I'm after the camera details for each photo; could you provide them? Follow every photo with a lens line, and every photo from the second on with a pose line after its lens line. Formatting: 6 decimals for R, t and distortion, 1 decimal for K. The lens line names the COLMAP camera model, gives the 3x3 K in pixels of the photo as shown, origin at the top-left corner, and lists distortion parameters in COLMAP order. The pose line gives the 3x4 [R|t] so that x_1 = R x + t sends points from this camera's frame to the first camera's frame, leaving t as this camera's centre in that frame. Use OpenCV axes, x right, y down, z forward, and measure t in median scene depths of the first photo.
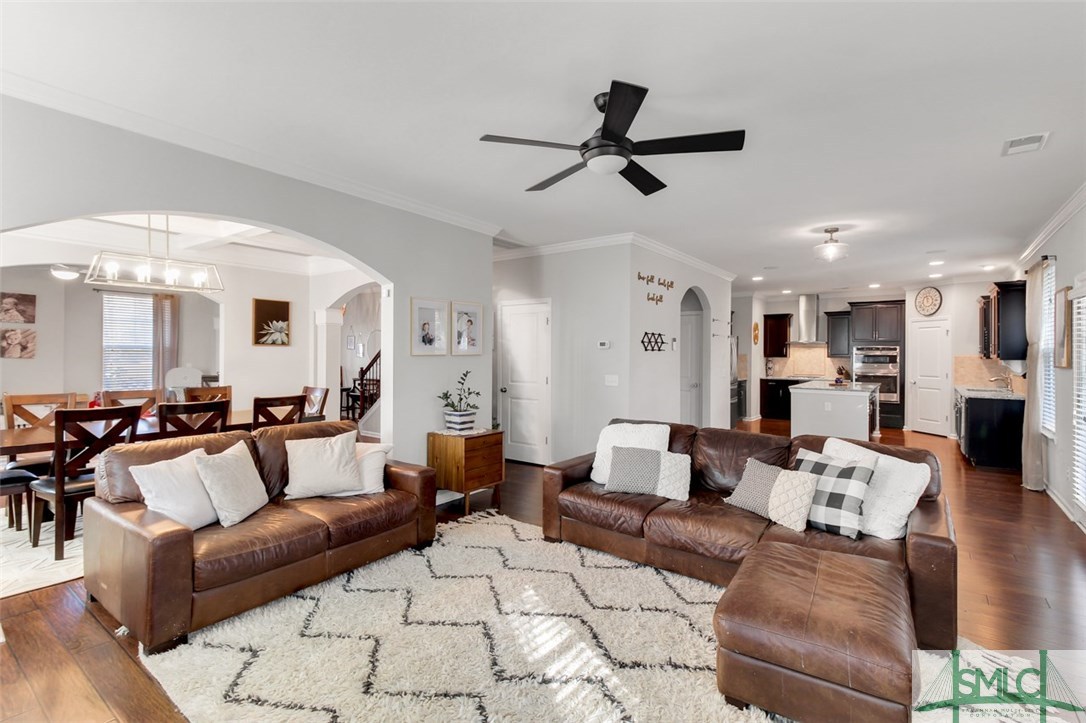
lens RADIAL K [[500.8, 0, 543.0], [0, 500.8, 361.5], [0, 0, 1]] dist [0.013161, -0.000001]
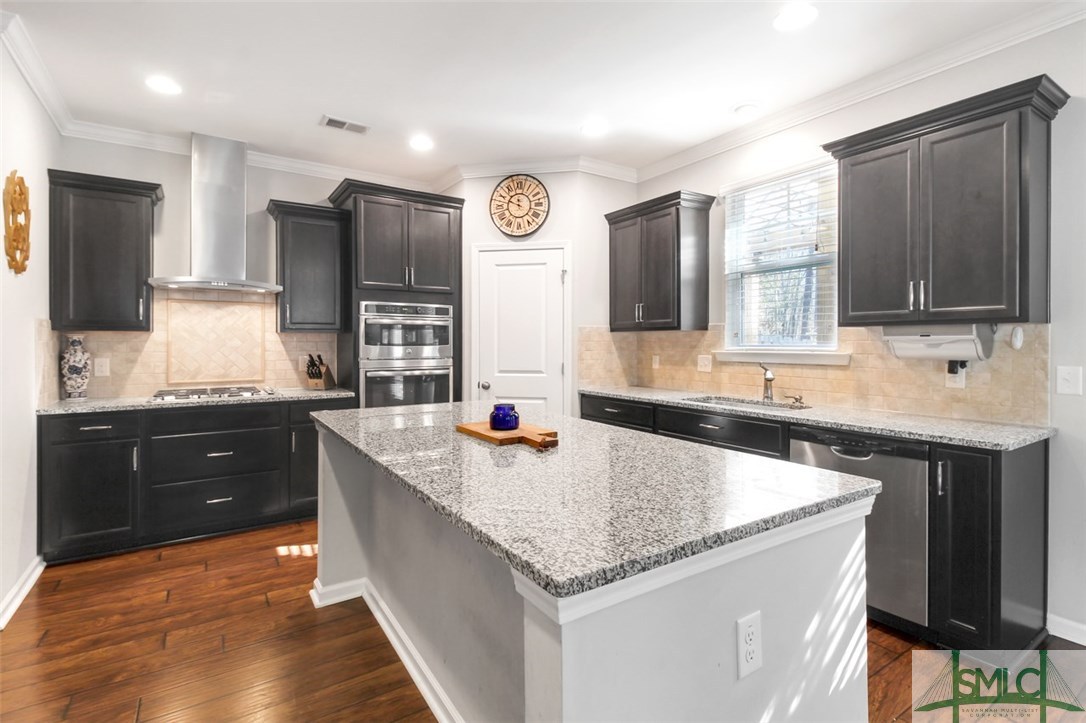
lens RADIAL K [[511.7, 0, 540.0], [0, 511.7, 340.6], [0, 0, 1]] dist [0.014202, 0.000059]
pose [[0.329718, -0.001513, 0.944078, 0.357302], [0.017949, 0.999828, -0.004666, 0.004109], [-0.943909, 0.018484, 0.329689, 0.891366]]
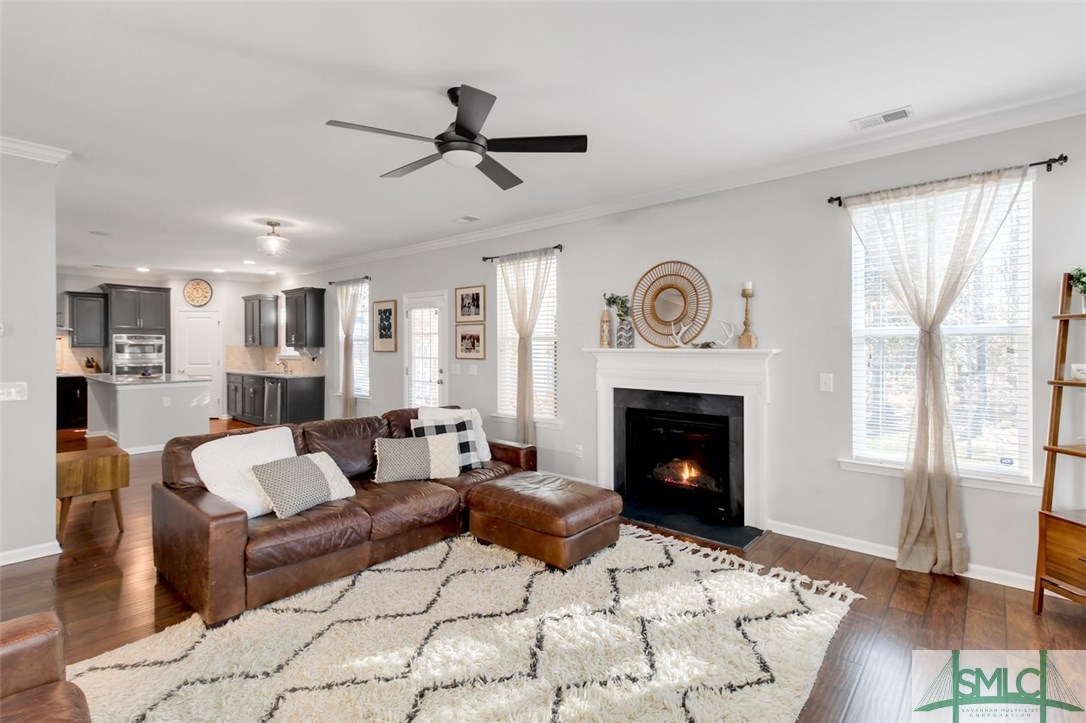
lens RADIAL K [[511.7, 0, 540.0], [0, 511.7, 340.6], [0, 0, 1]] dist [0.014202, 0.000059]
pose [[0.059540, 0.001568, 0.998225, -0.284405], [0.018837, 0.999819, -0.002694, -0.003465], [-0.998048, 0.018964, 0.059500, 0.242778]]
